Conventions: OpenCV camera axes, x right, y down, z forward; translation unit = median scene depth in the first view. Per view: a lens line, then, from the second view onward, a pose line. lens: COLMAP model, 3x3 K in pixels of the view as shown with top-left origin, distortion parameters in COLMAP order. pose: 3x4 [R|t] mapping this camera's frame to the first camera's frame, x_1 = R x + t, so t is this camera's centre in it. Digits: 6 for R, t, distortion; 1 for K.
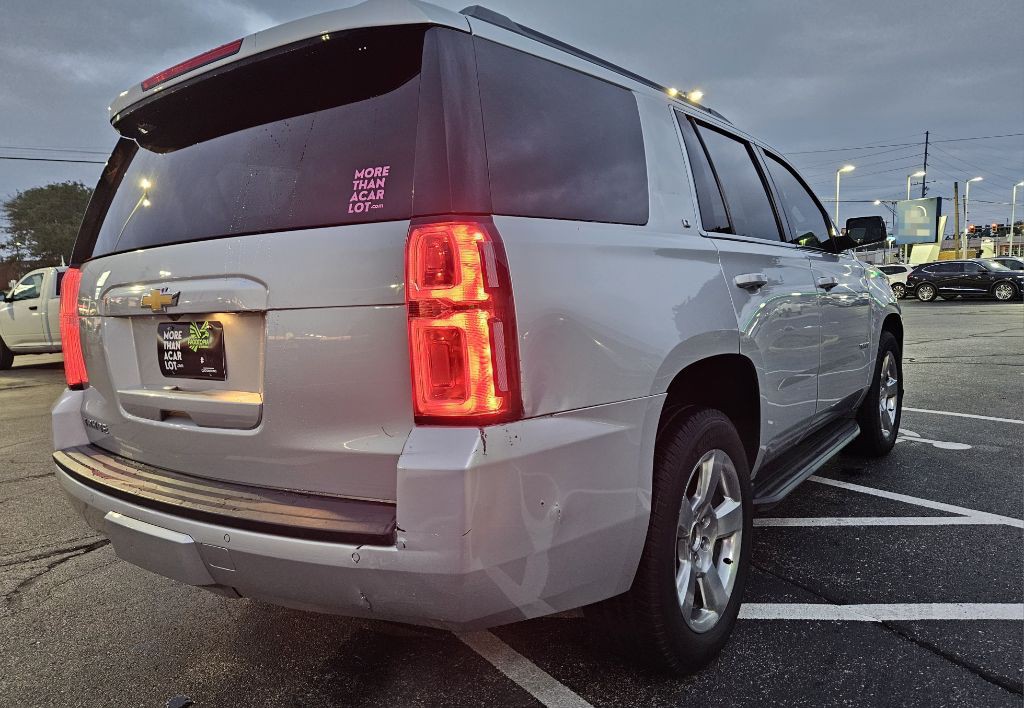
lens RADIAL K [[737.7, 0, 513.1], [0, 737.7, 373.2], [0, 0, 1]] dist [0.082859, -0.071757]
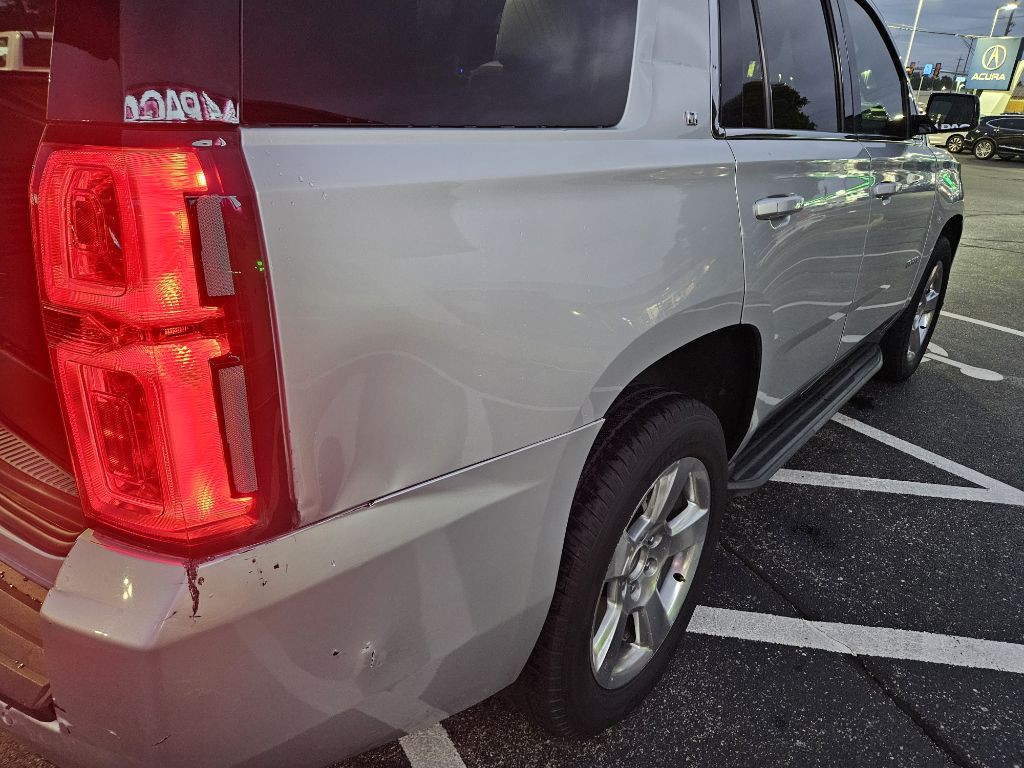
lens RADIAL K [[724.9, 0, 530.2], [0, 724.9, 393.5], [0, 0, 1]] dist [0.069431, -0.063685]
pose [[0.995050, 0.098687, 0.011666, 0.110880], [-0.098122, 0.957141, 0.272495, -0.130657], [0.015726, -0.272291, 0.962087, 0.332300]]
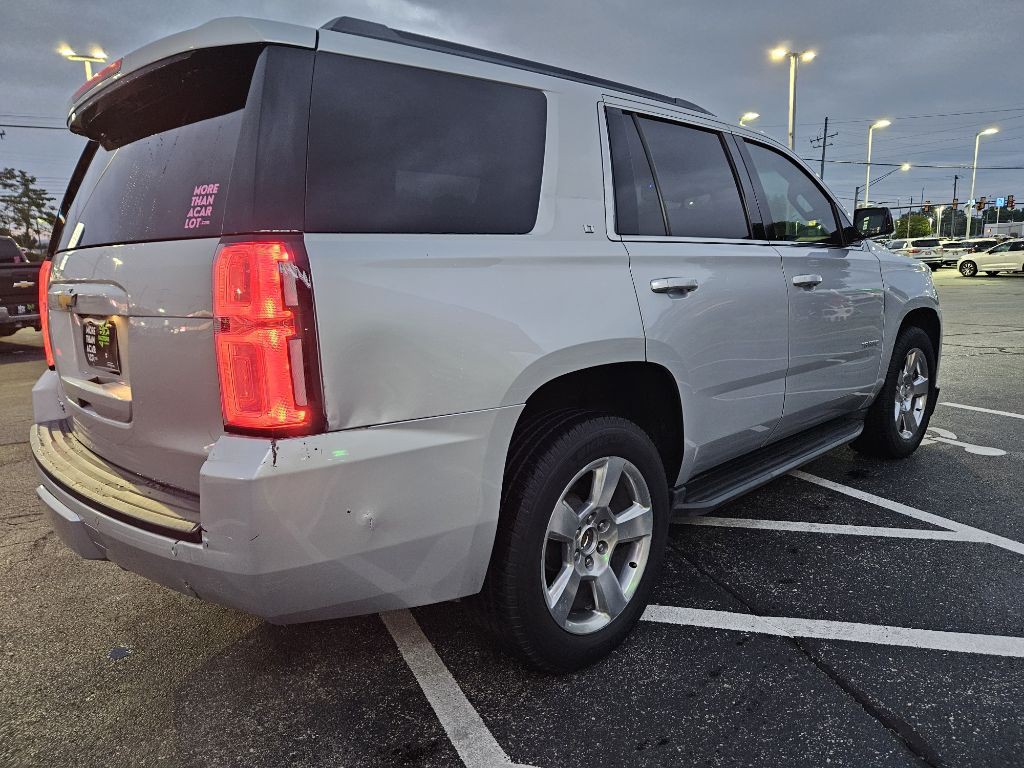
lens RADIAL K [[722.4, 0, 512.0], [0, 722.4, 384.0], [0, 0, 1]] dist [0.067053, -0.046232]
pose [[0.987882, 0.041115, -0.149663, 0.276274], [-0.032110, 0.997553, 0.062100, -0.050664], [0.151850, -0.056542, 0.986785, 0.020840]]
